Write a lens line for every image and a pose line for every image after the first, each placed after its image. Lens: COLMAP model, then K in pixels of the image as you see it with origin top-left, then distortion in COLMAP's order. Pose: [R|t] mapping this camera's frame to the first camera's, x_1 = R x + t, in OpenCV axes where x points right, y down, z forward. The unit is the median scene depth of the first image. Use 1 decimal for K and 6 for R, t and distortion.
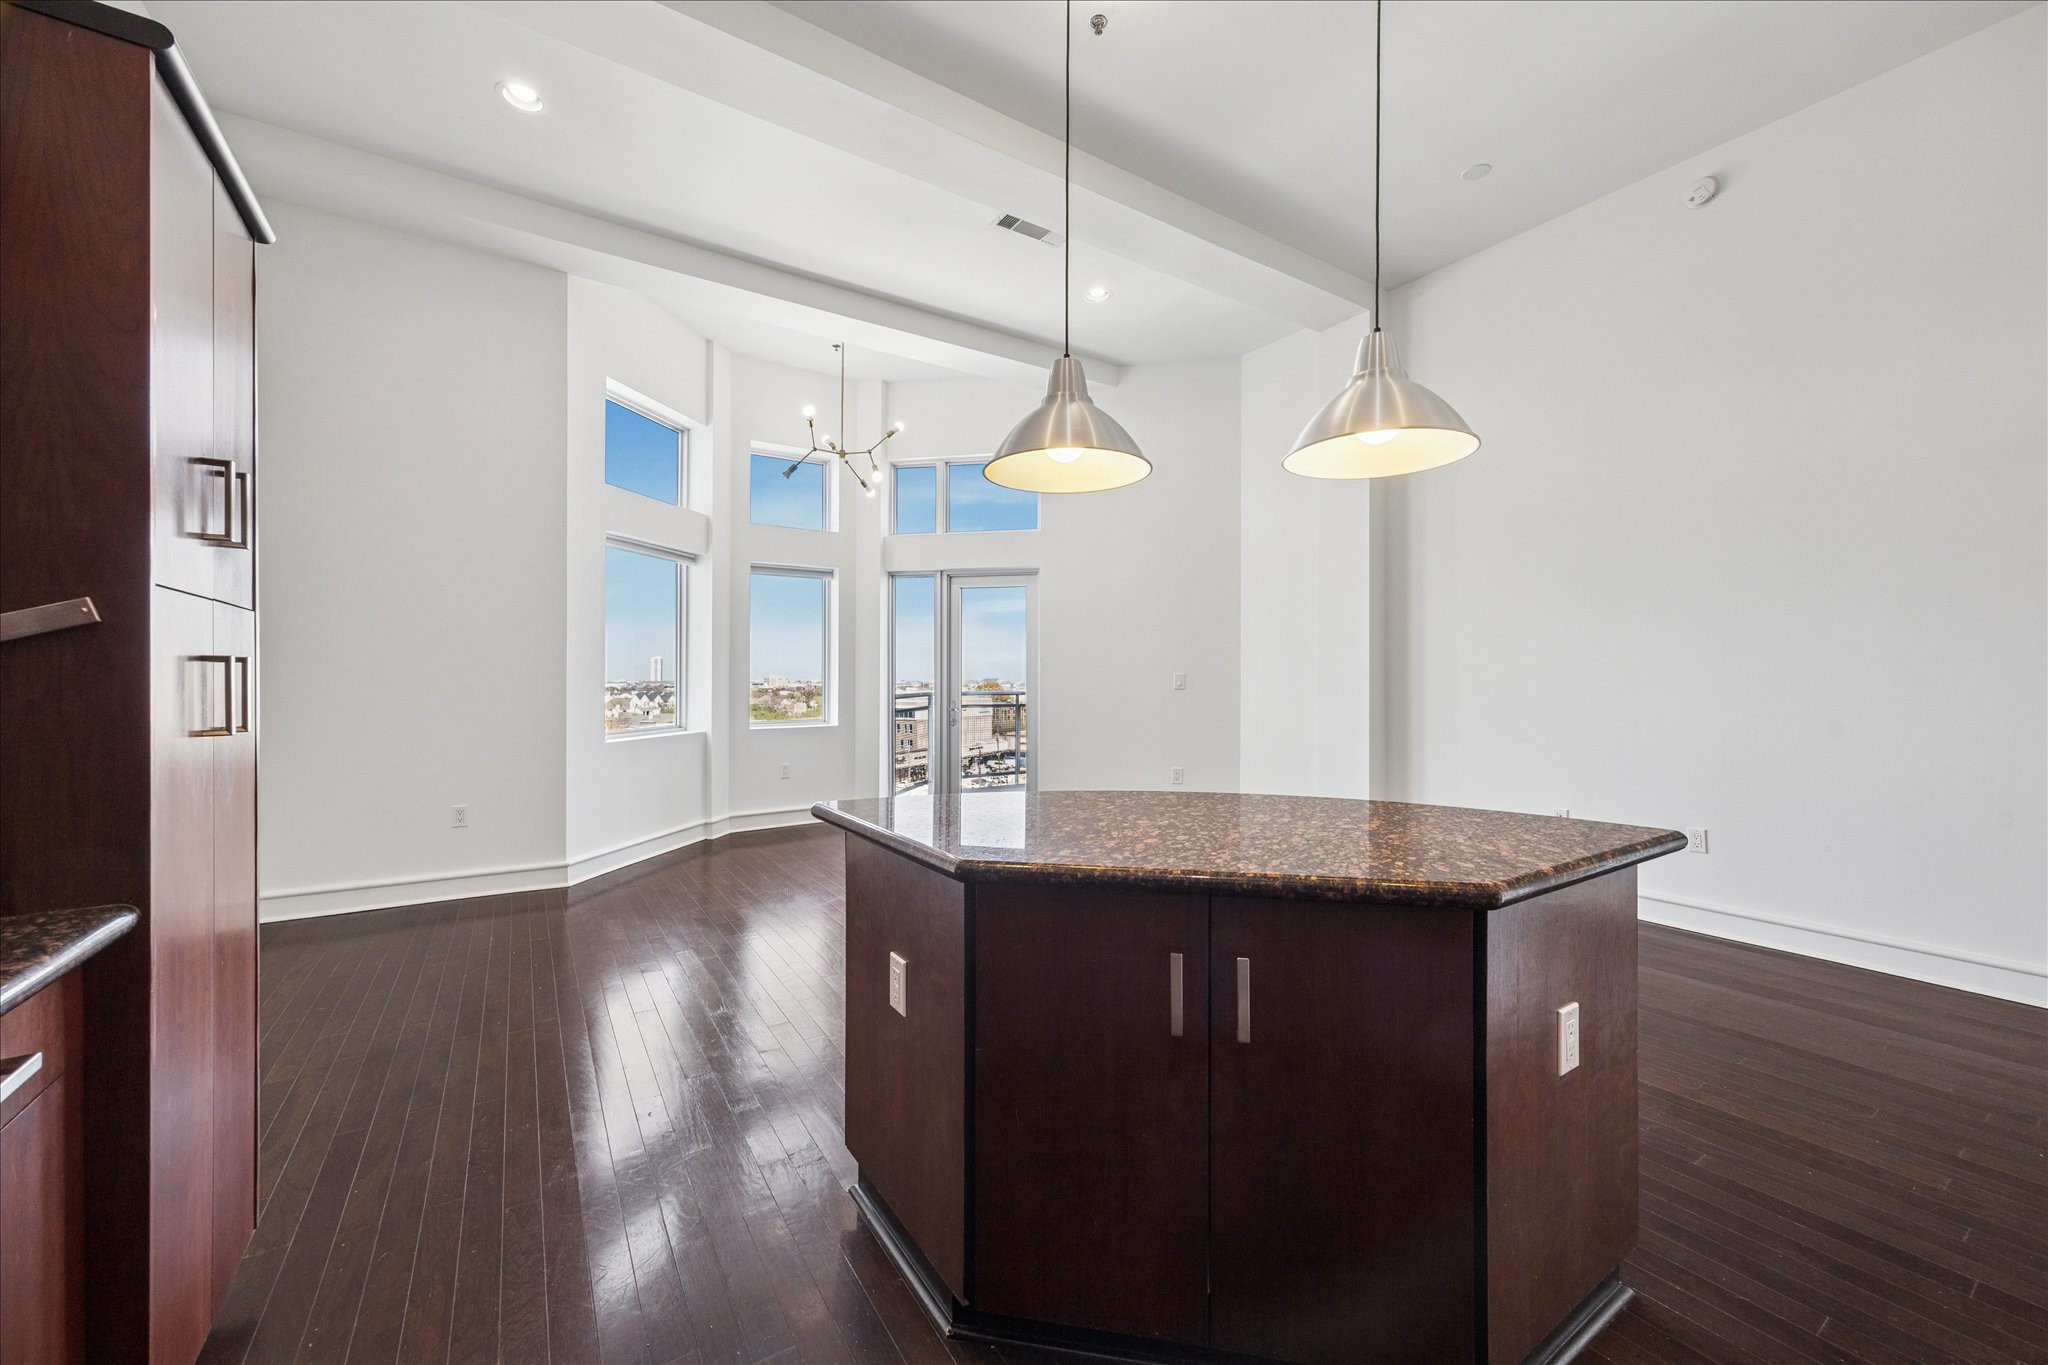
lens RADIAL K [[785.7, 0, 1033.1], [0, 785.7, 682.1], [0, 0, 1]] dist [-0.001112, -0.000278]
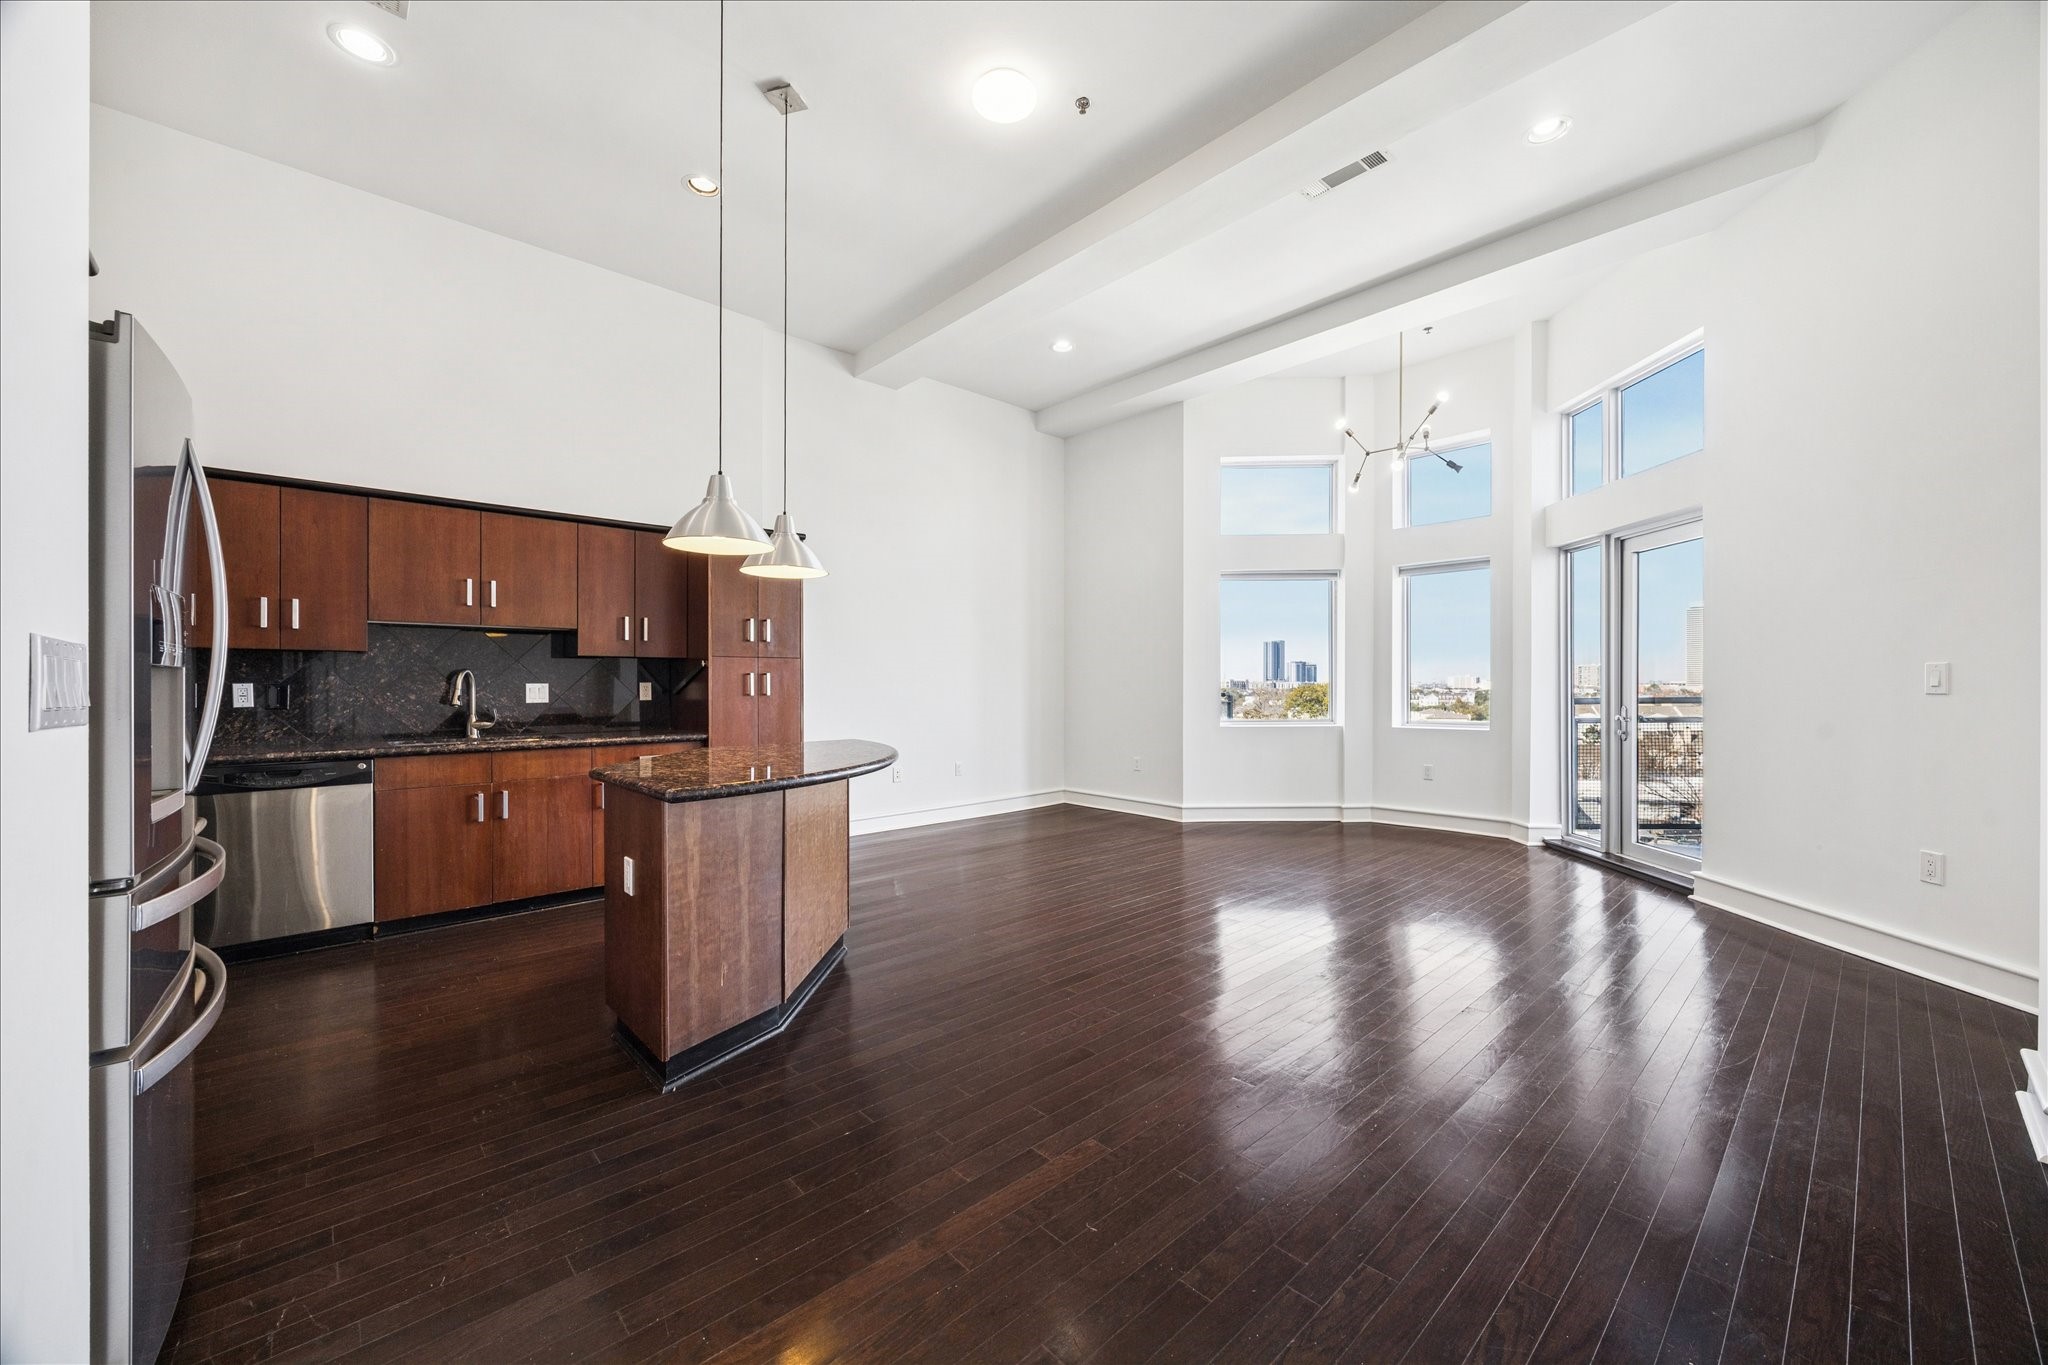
lens RADIAL K [[785.7, 0, 1032.4], [0, 785.7, 691.6], [0, 0, 1]] dist [-0.001112, -0.000278]
pose [[0.161323, 0.009890, -0.986852, 0.627966], [-0.000487, 0.999950, 0.009942, 0.002667], [0.986902, -0.001124, 0.161320, 0.382288]]
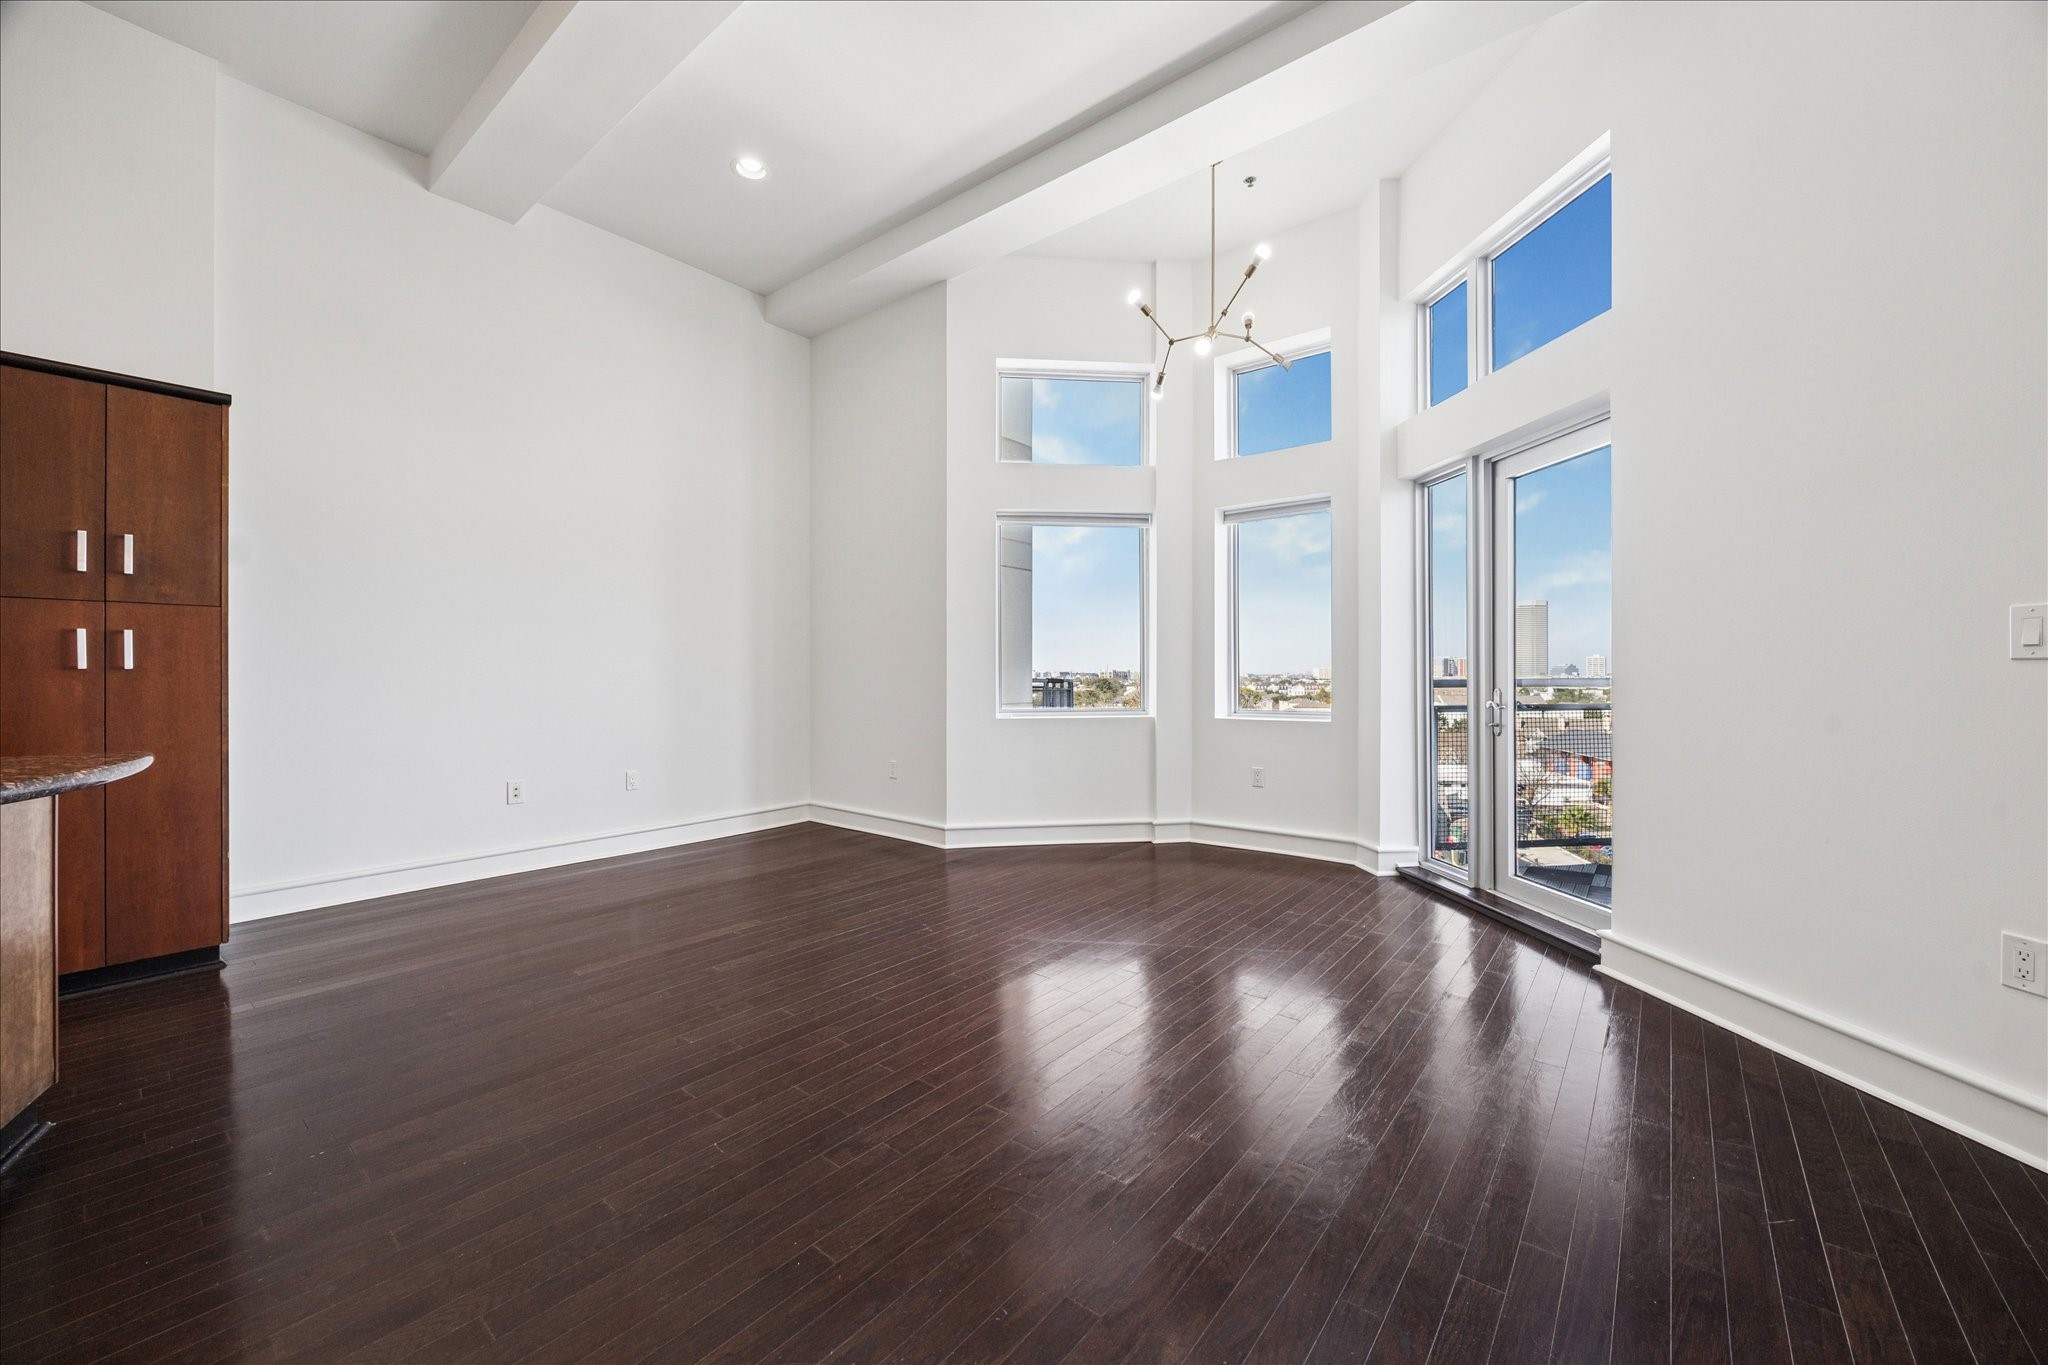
lens RADIAL K [[785.7, 0, 1039.2], [0, 785.7, 672.9], [0, 0, 1]] dist [-0.001112, -0.000278]
pose [[0.305682, -0.000853, -0.952133, 0.369474], [-0.003171, 0.999993, -0.001914, 0.016605], [0.952129, 0.003604, 0.305677, 0.619969]]
